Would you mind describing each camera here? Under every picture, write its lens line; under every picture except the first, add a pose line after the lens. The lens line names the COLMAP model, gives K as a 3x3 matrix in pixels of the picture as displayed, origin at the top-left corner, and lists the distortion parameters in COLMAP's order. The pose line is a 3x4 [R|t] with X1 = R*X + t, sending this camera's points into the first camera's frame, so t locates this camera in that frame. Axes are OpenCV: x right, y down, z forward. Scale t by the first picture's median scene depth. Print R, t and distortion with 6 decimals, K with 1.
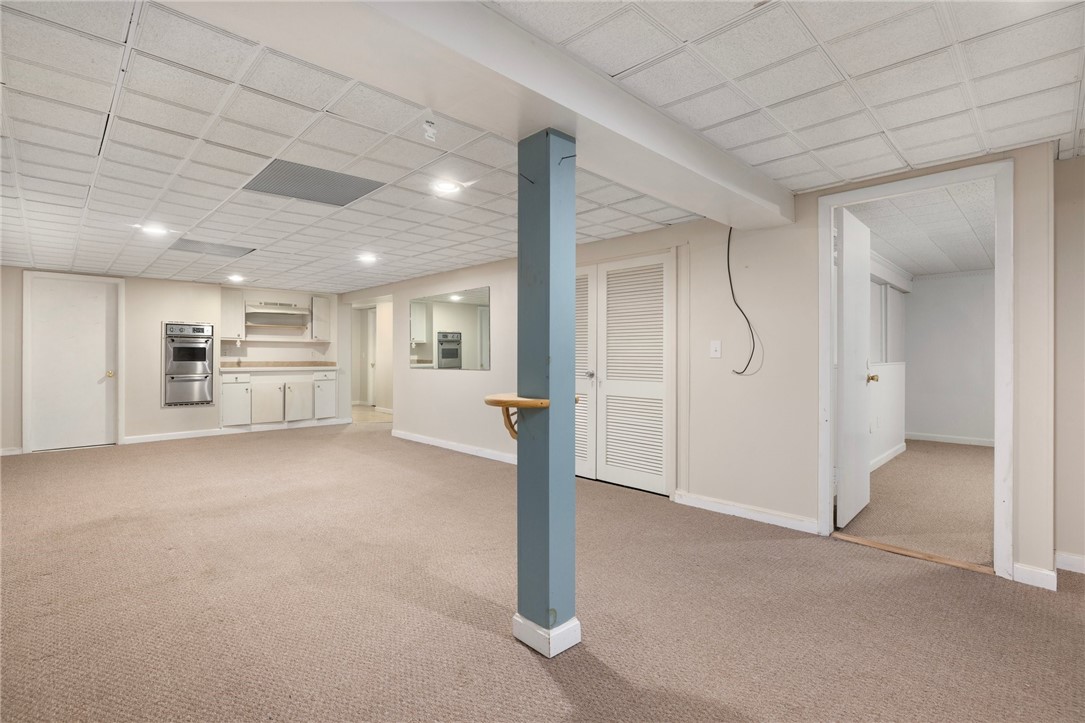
lens RADIAL K [[503.6, 0, 542.0], [0, 503.6, 355.5], [0, 0, 1]] dist [-0.016186, 0.000429]
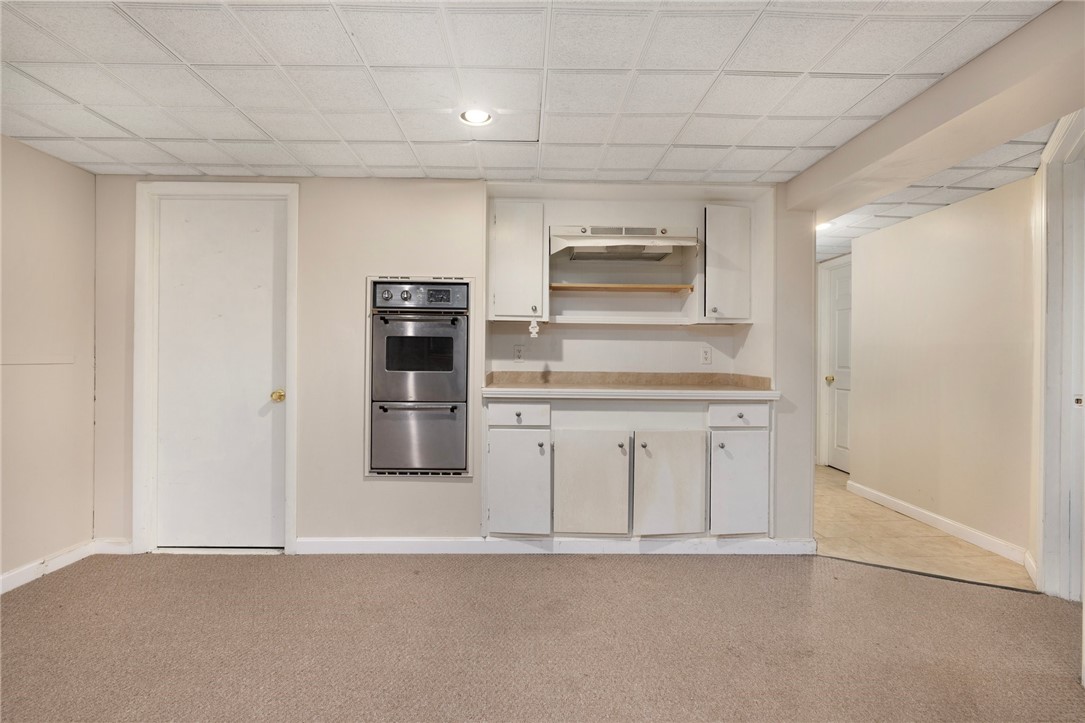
lens RADIAL K [[503.6, 0, 539.7], [0, 503.6, 359.7], [0, 0, 1]] dist [-0.016186, 0.000429]
pose [[0.730966, 0.003302, -0.682406, -0.308621], [-0.006978, 0.999972, -0.002637, 0.002676], [0.682378, 0.006689, 0.730969, 0.677849]]
